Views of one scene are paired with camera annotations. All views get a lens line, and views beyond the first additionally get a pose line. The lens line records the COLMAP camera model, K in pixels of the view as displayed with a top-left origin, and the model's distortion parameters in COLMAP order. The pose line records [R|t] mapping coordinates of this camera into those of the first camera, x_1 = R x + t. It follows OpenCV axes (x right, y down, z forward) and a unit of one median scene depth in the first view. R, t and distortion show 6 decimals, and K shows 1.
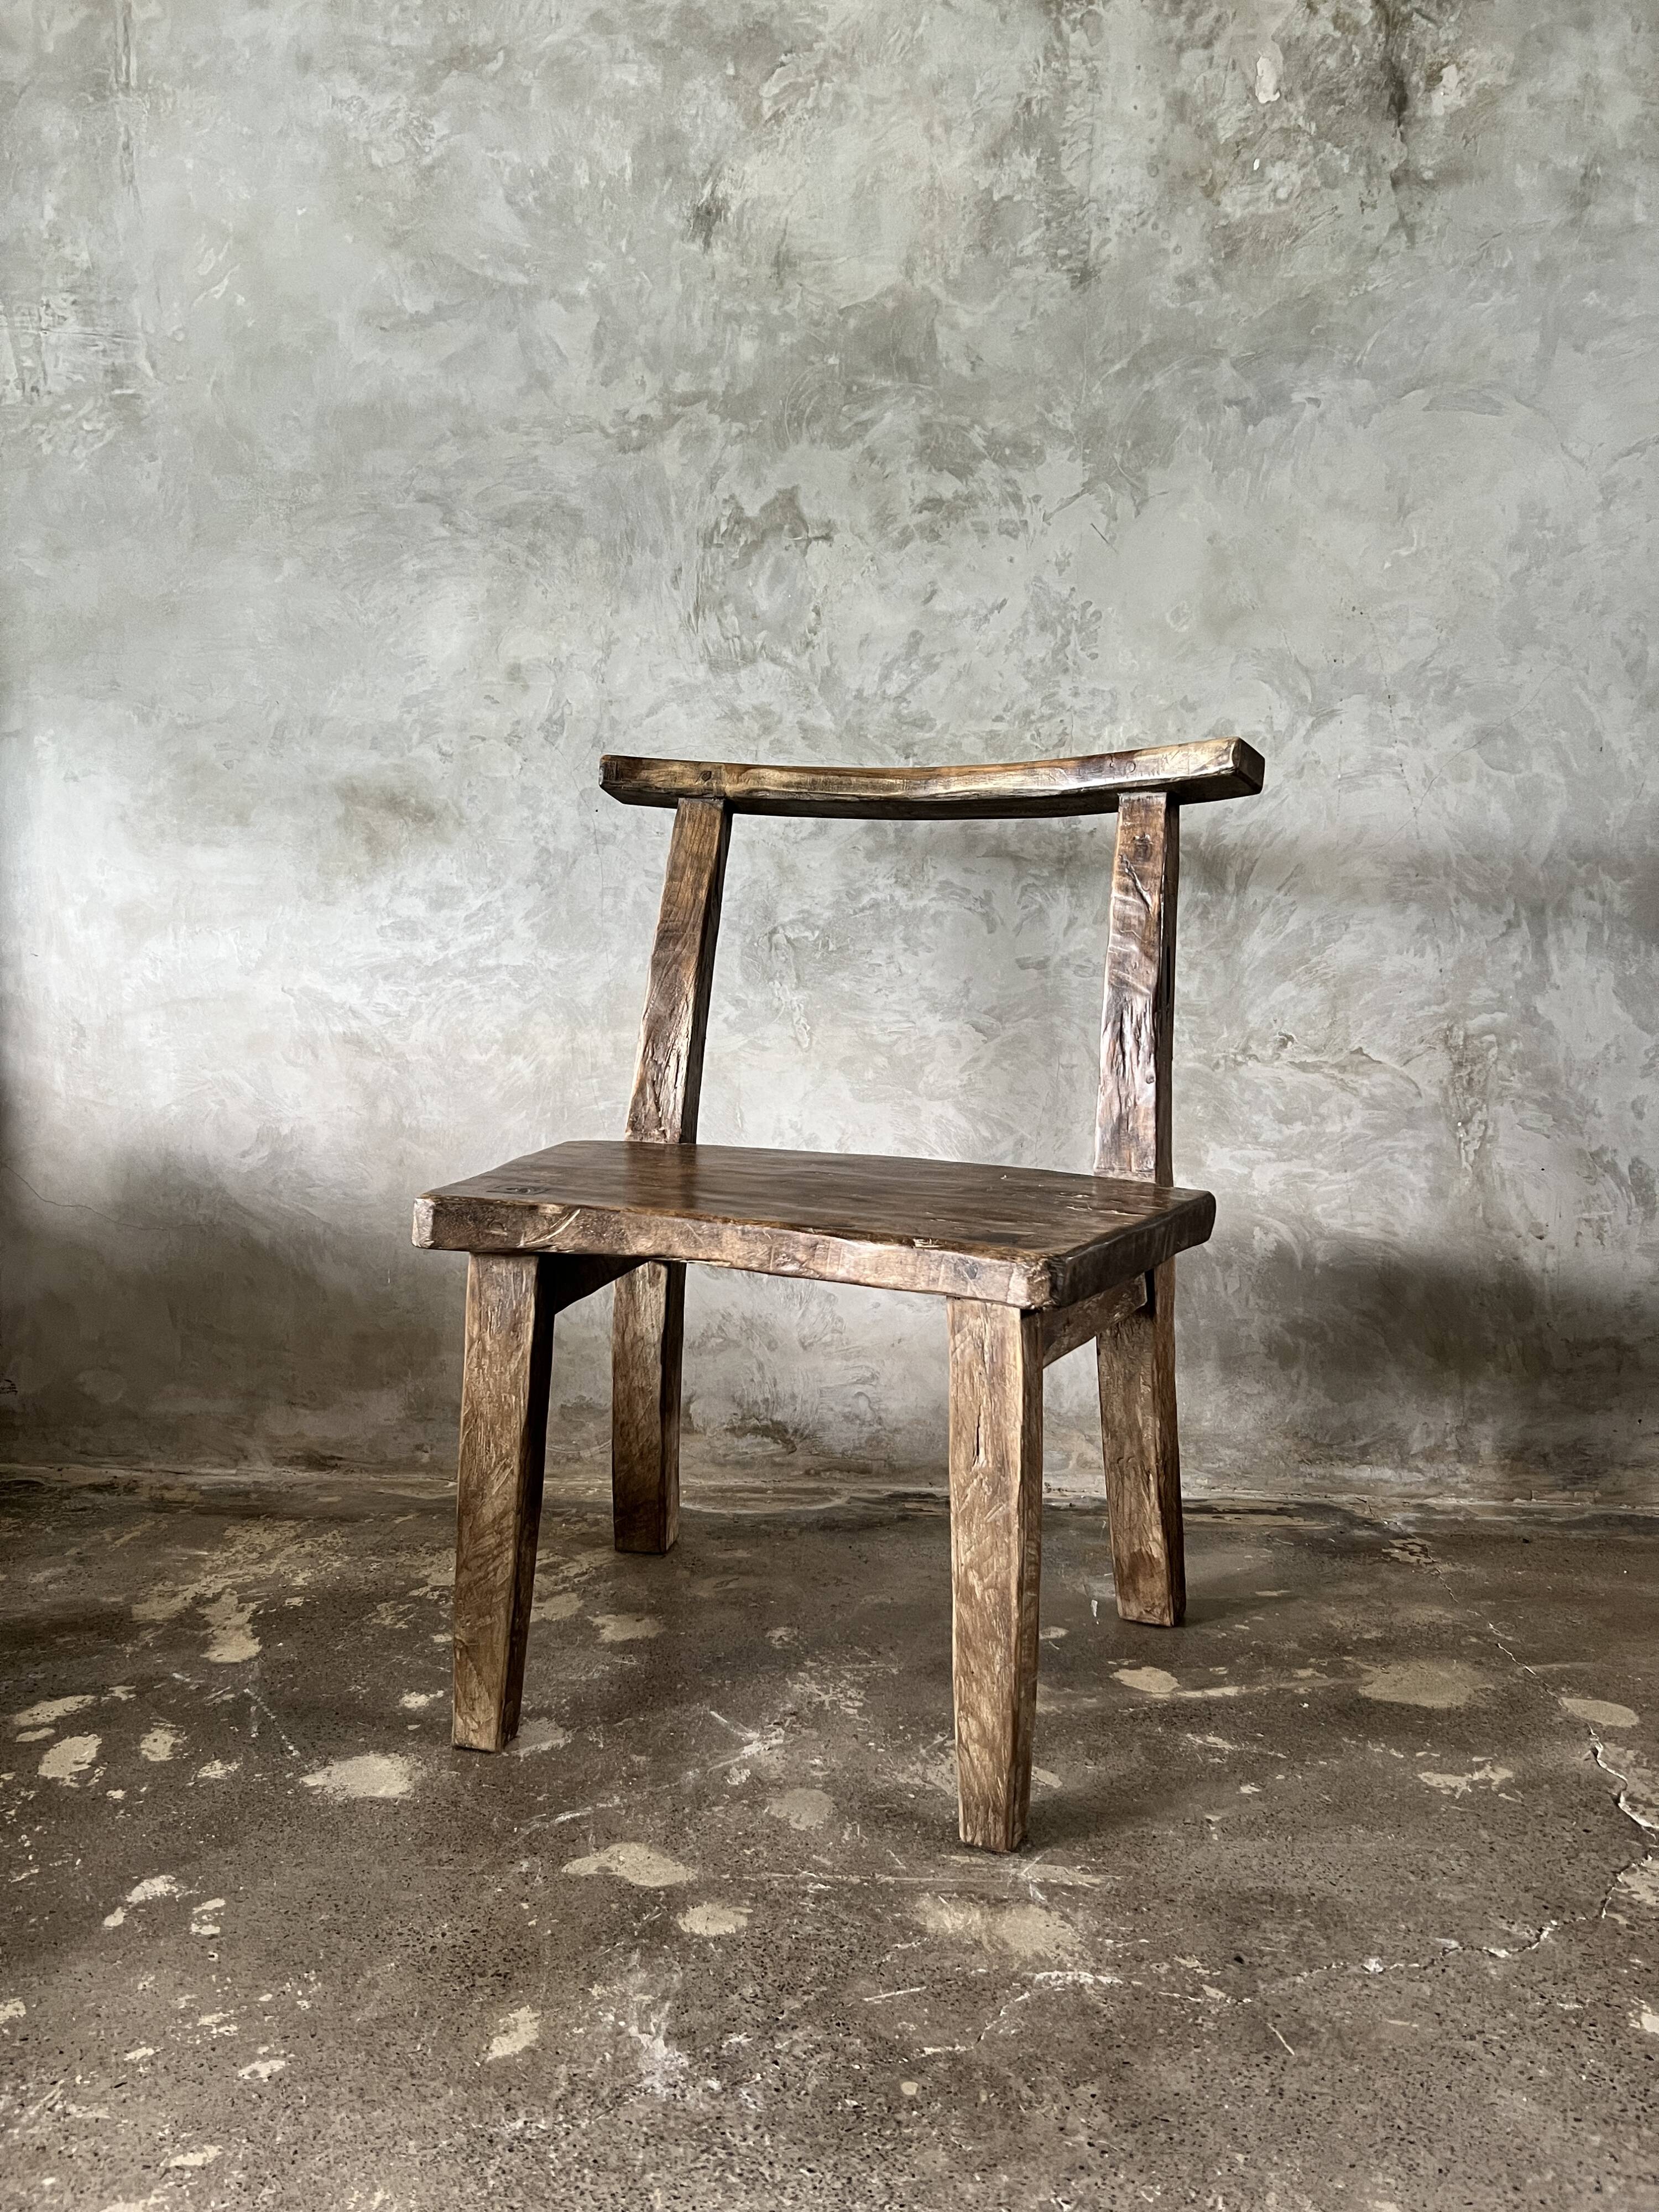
lens RADIAL K [[1687.5, 0, 832.0], [0, 1687.5, 1131.3], [0, 0, 1]] dist [0.034015, -0.042753]
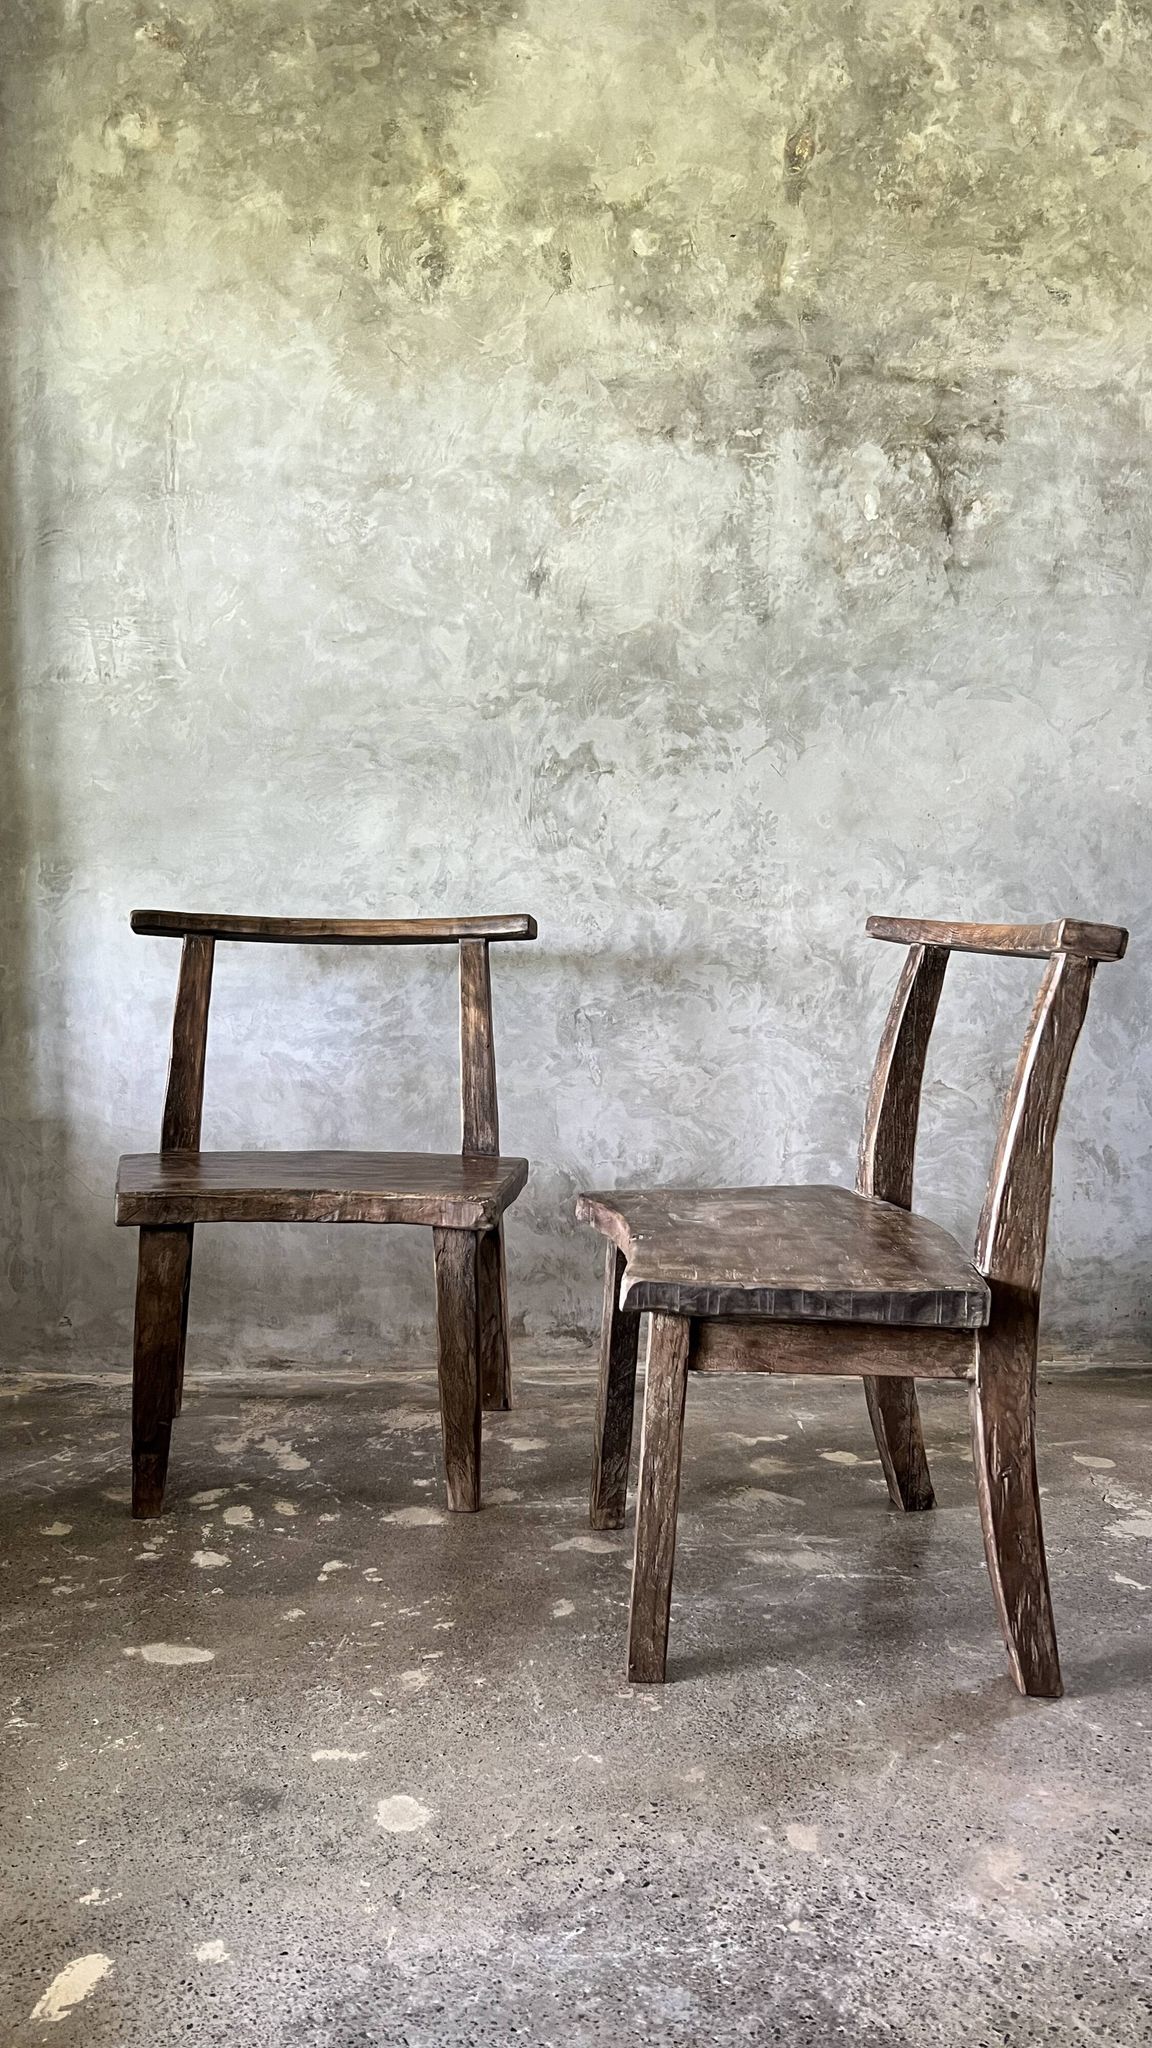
lens RADIAL K [[1564.7, 0, 575.8], [0, 1564.7, 1044.3], [0, 0, 1]] dist [0.043844, -0.056470]
pose [[0.994323, -0.014078, 0.105472, -0.198213], [0.019615, 0.998473, -0.051648, -0.013412], [-0.104583, 0.053424, 0.993080, -0.468683]]
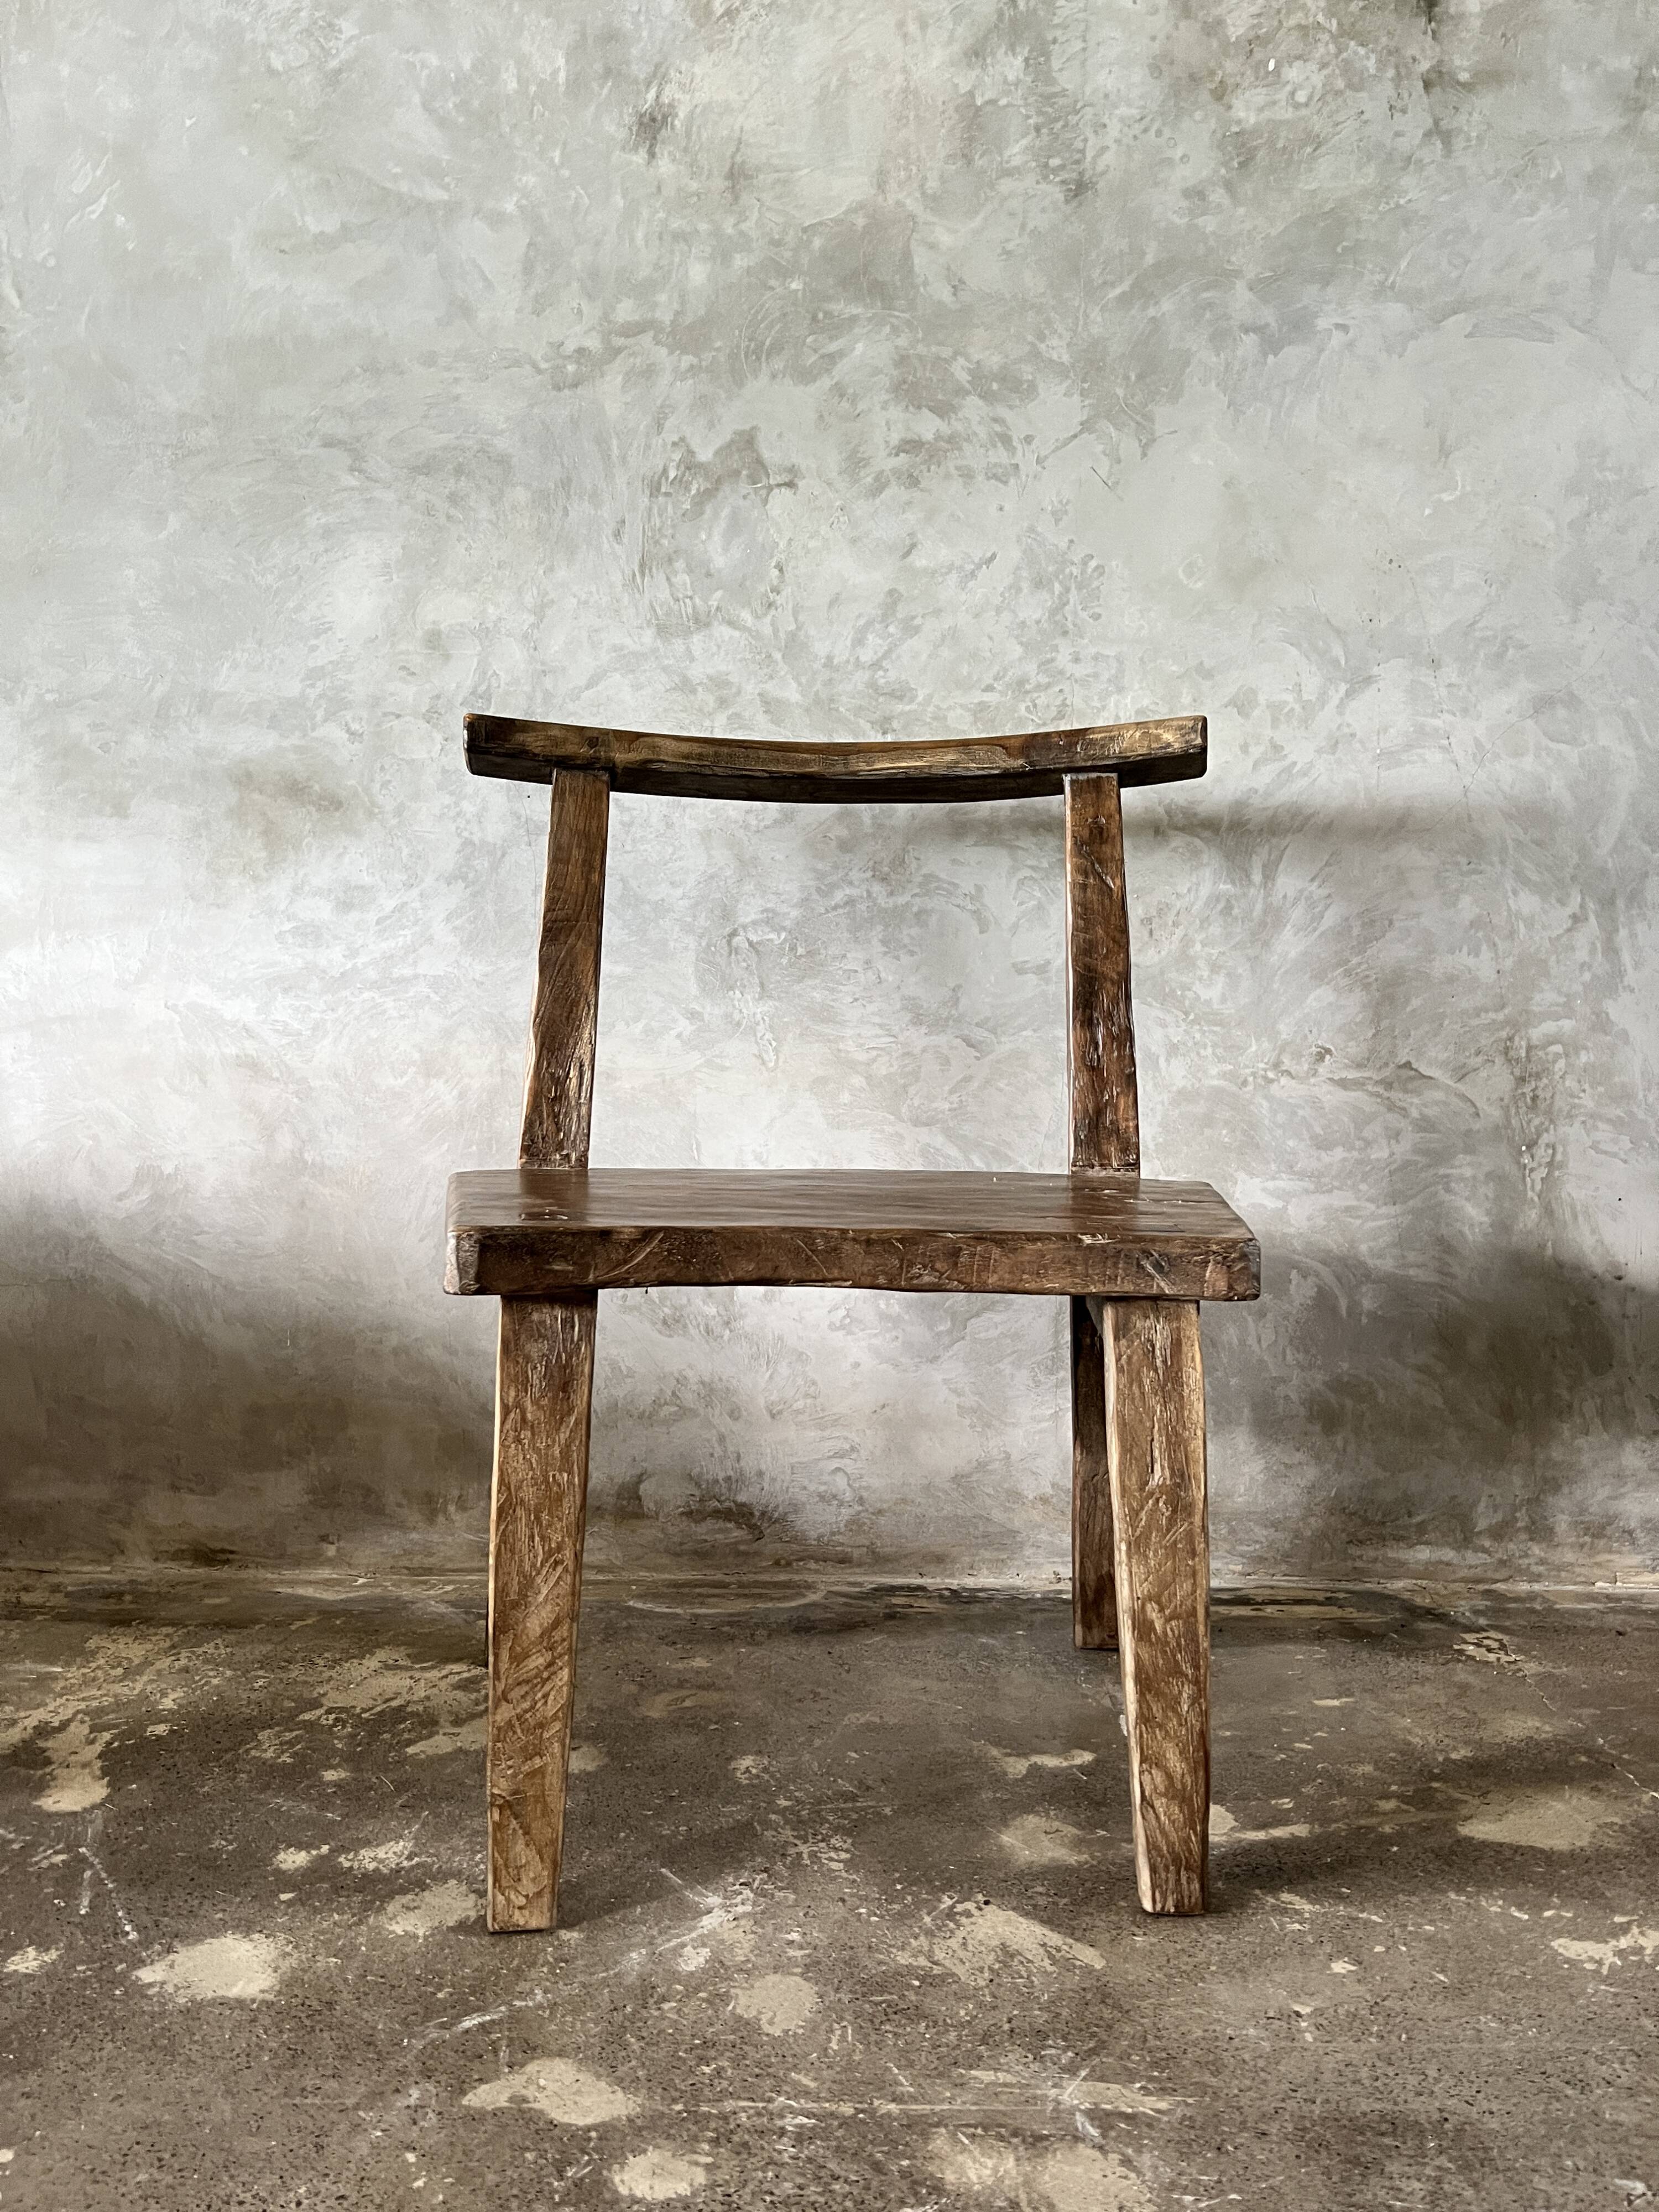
lens RADIAL K [[1687.5, 0, 815.9], [0, 1687.5, 1125.5], [0, 0, 1]] dist [0.034015, -0.042753]
pose [[0.999876, -0.009009, 0.012892, -0.004221], [0.009613, 0.998820, -0.047597, 0.022909], [-0.012448, 0.047715, 0.998783, 0.139701]]
